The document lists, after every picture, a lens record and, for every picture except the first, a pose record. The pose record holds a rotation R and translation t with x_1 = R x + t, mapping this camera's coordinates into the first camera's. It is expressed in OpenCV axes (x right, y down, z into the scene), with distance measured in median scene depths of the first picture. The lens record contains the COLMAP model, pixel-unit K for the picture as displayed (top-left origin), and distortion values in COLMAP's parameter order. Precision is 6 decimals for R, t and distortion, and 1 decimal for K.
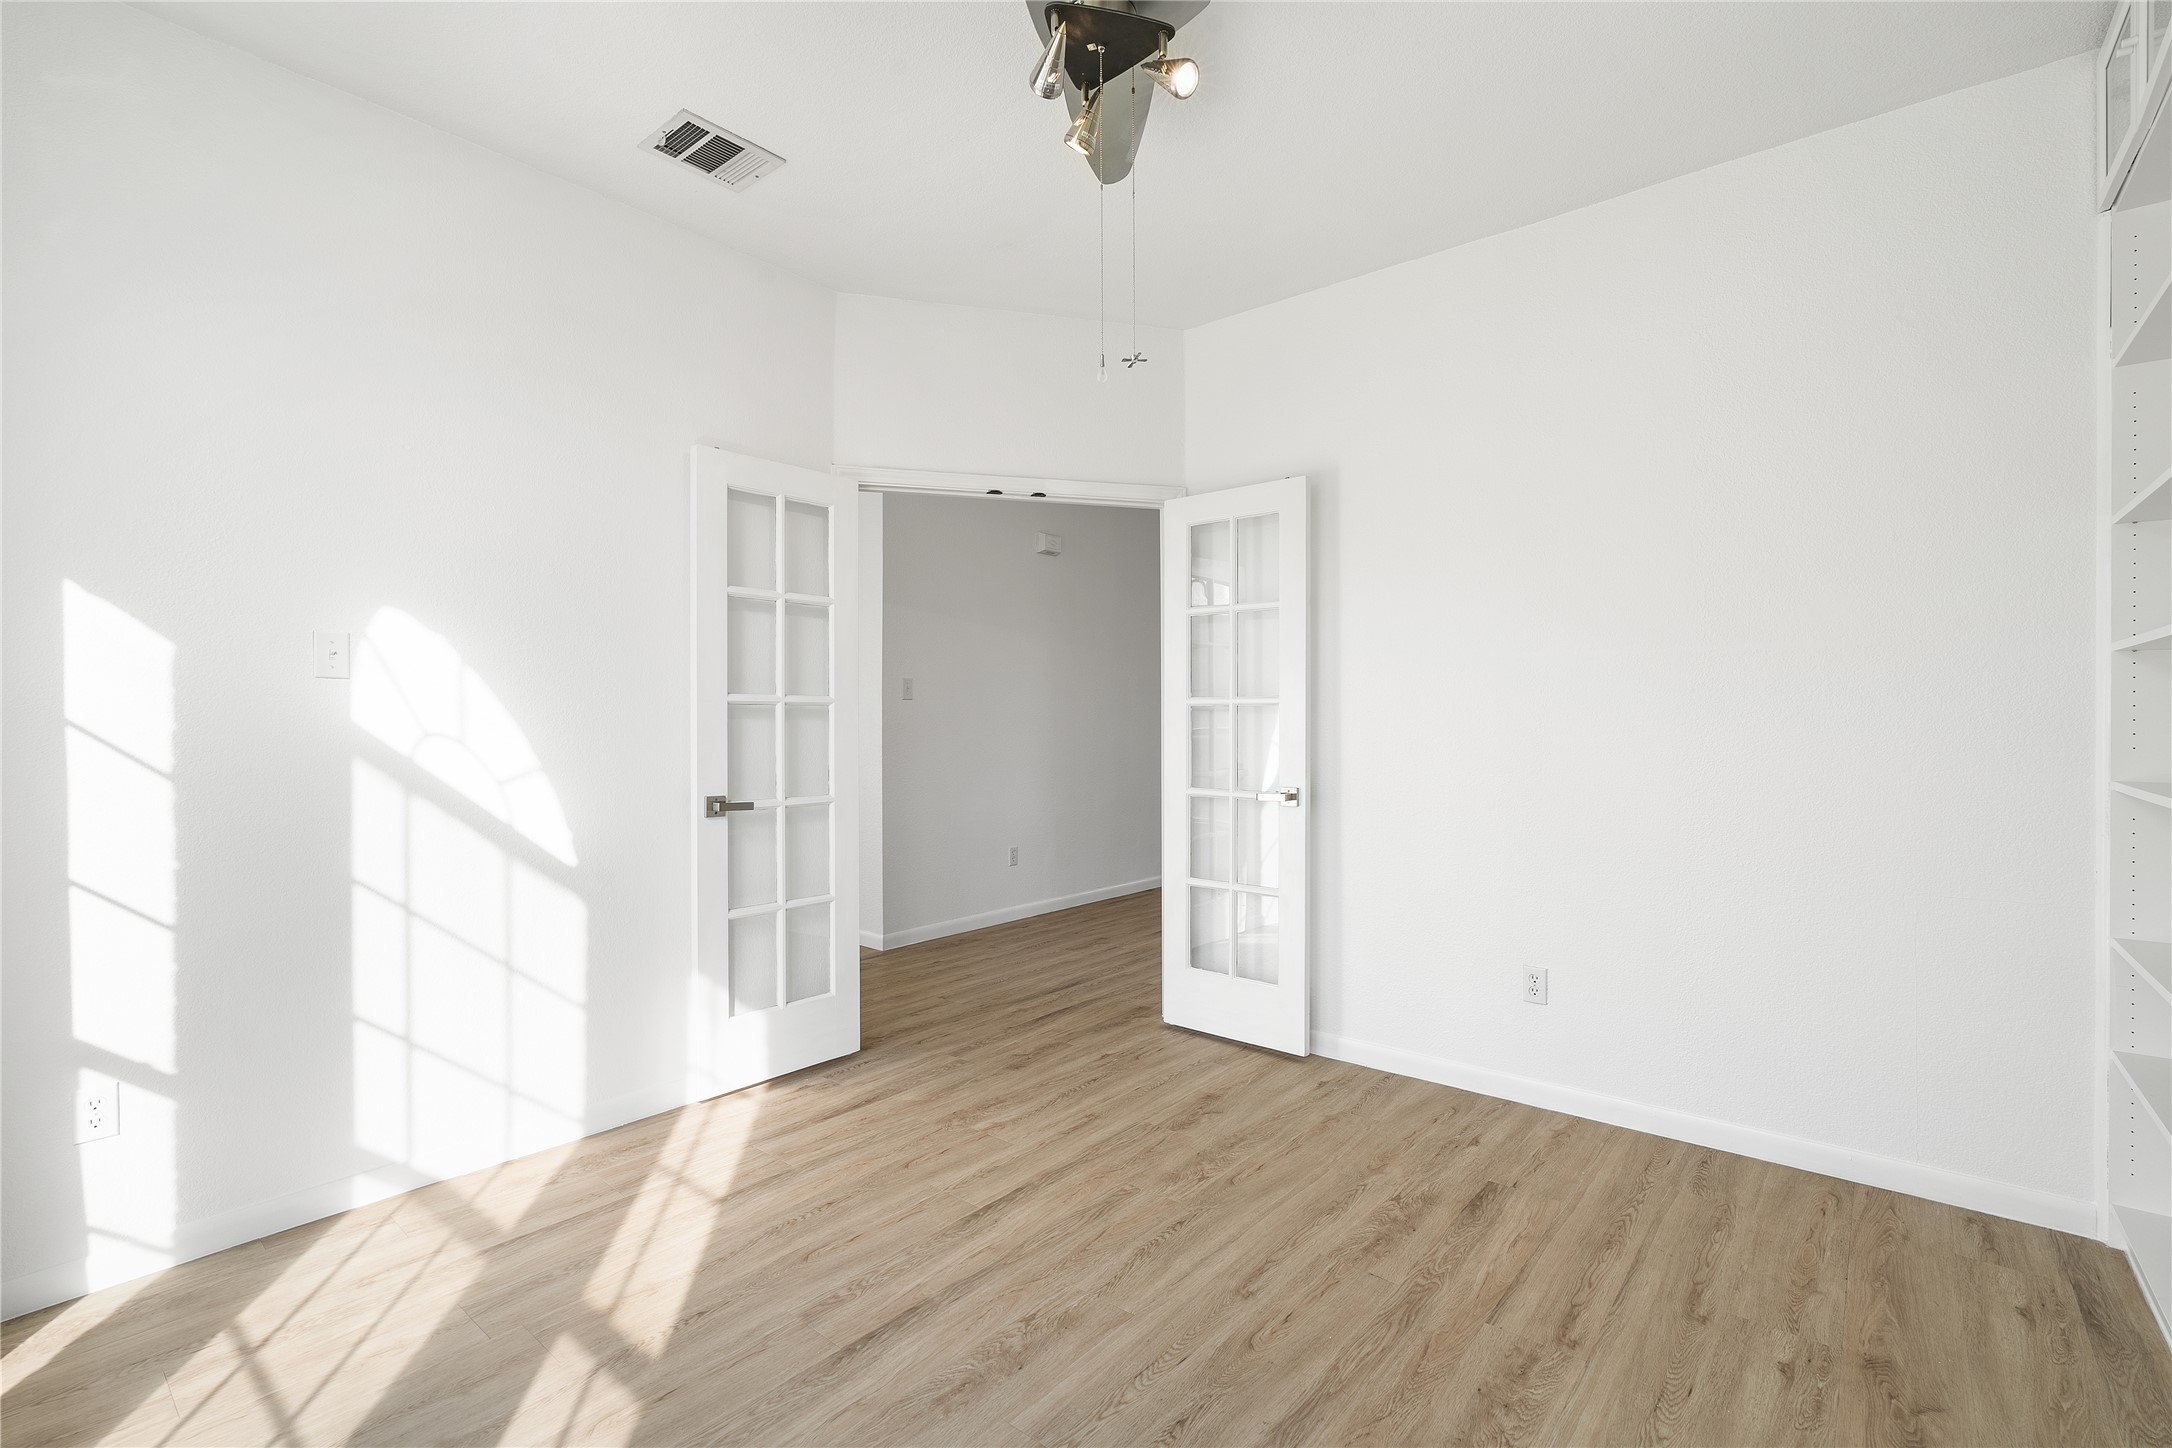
lens RADIAL K [[974.1, 0, 1086.0], [0, 974.1, 724.0], [0, 0, 1]] dist [-0.002523, -0.000053]
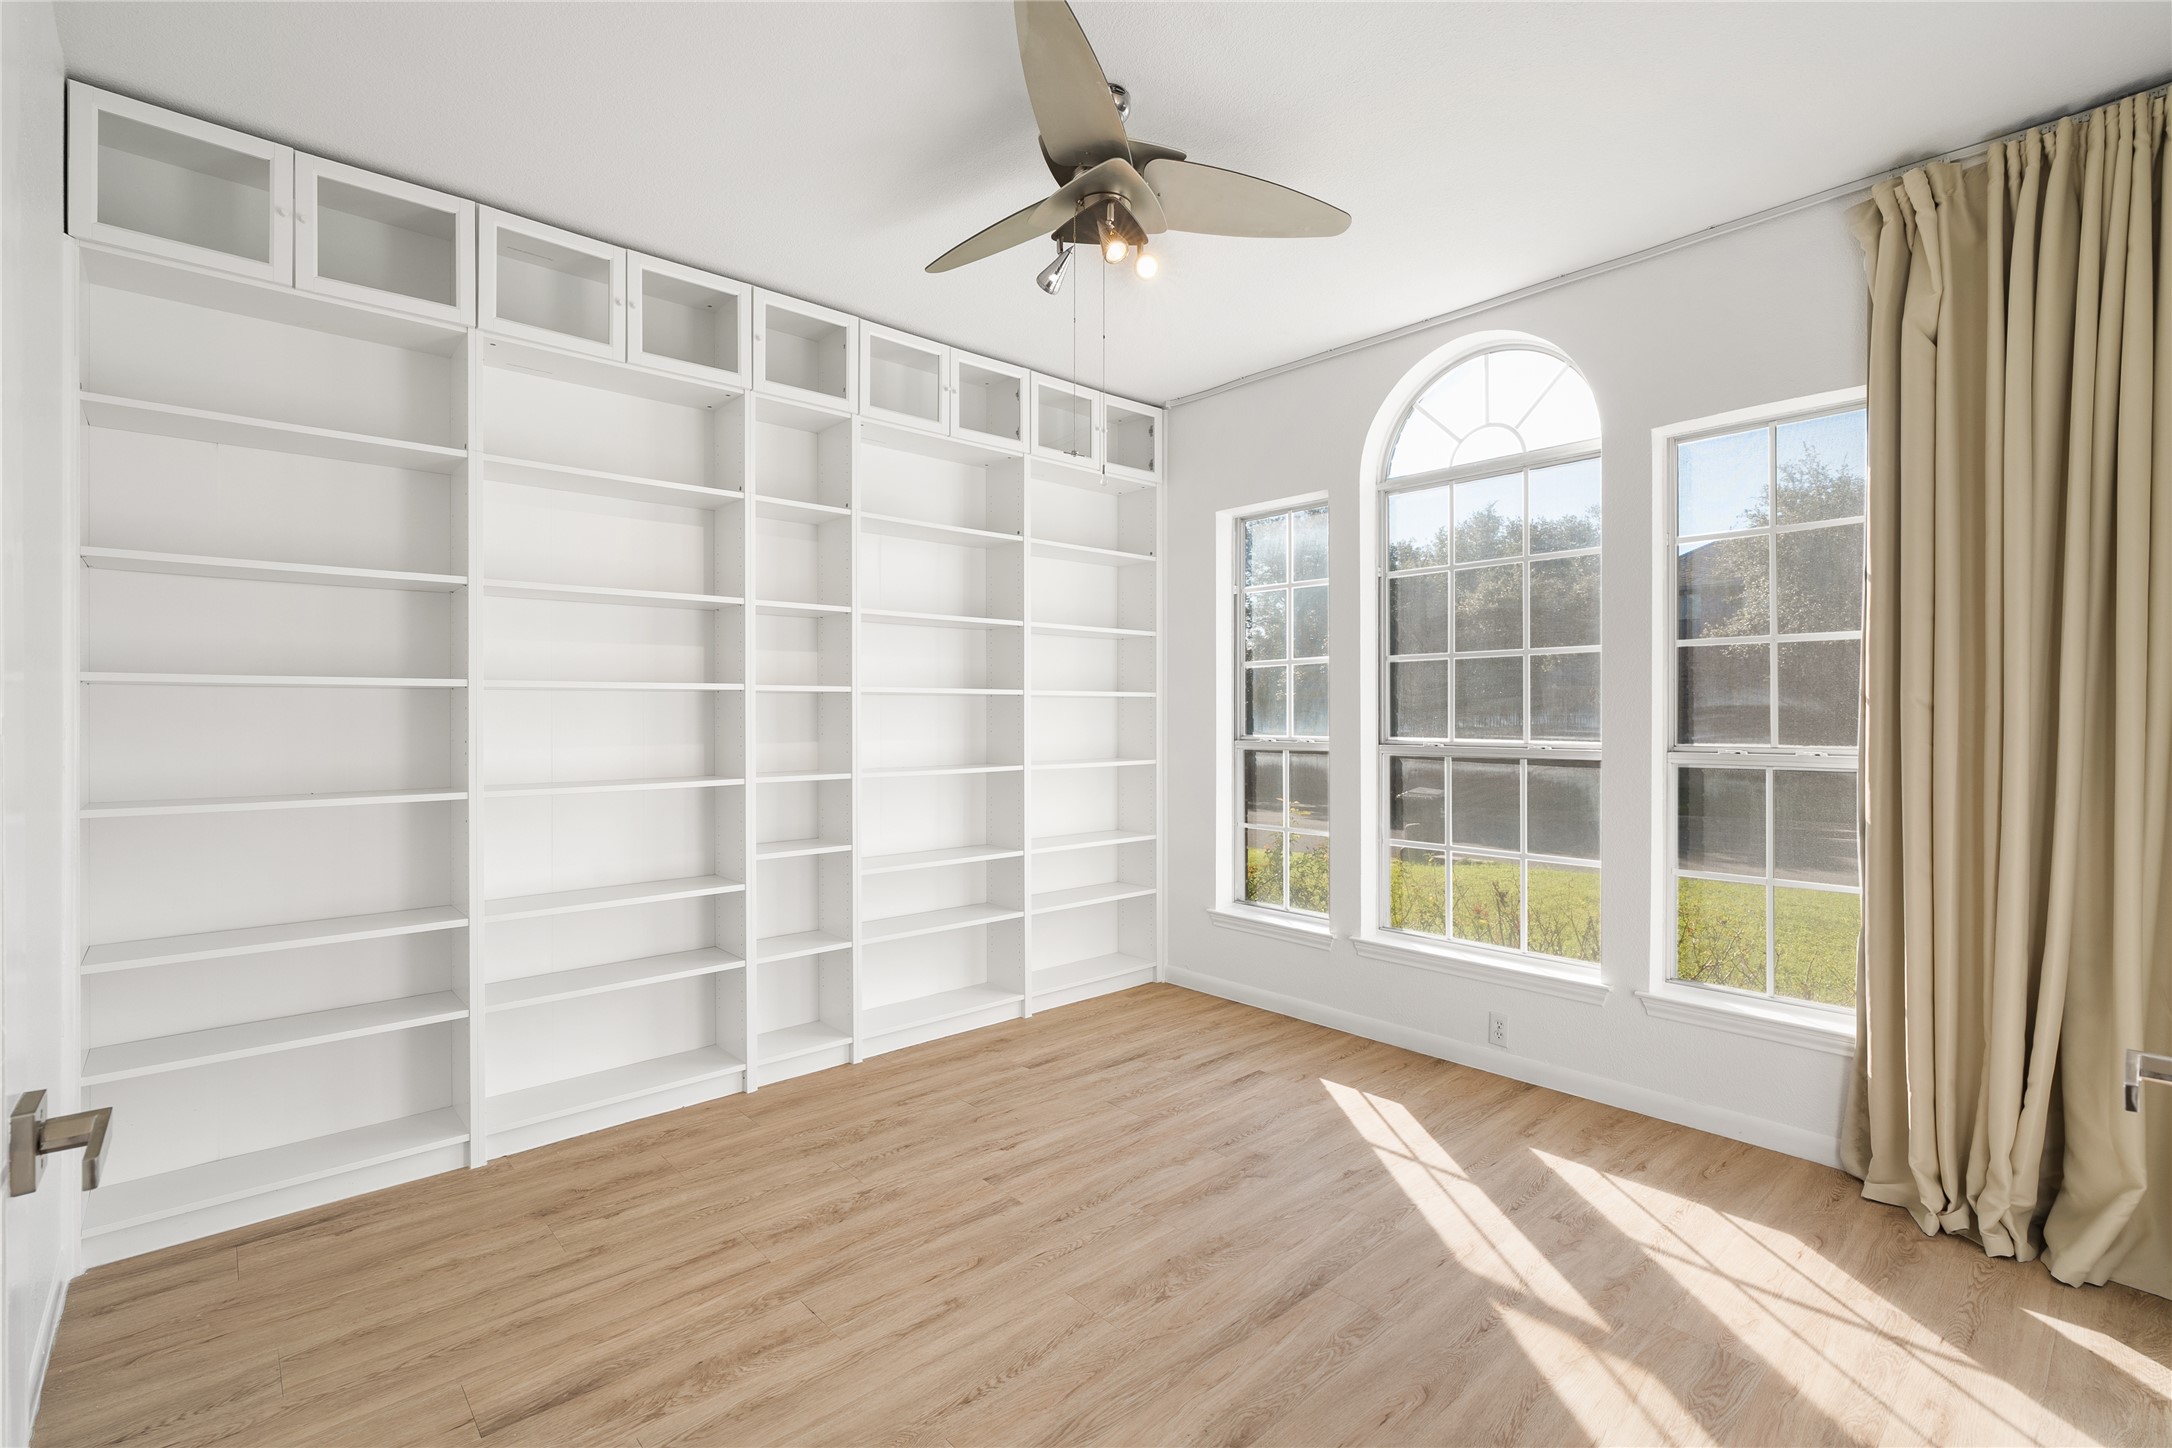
lens RADIAL K [[967.7, 0, 1087.0], [0, 967.7, 715.6], [0, 0, 1]] dist [-0.003944, 0.000308]
pose [[-0.990391, 0.002683, 0.138272, -0.122835], [0.003682, 0.999969, 0.006972, -0.045910], [-0.138249, 0.007414, -0.990370, 2.014942]]
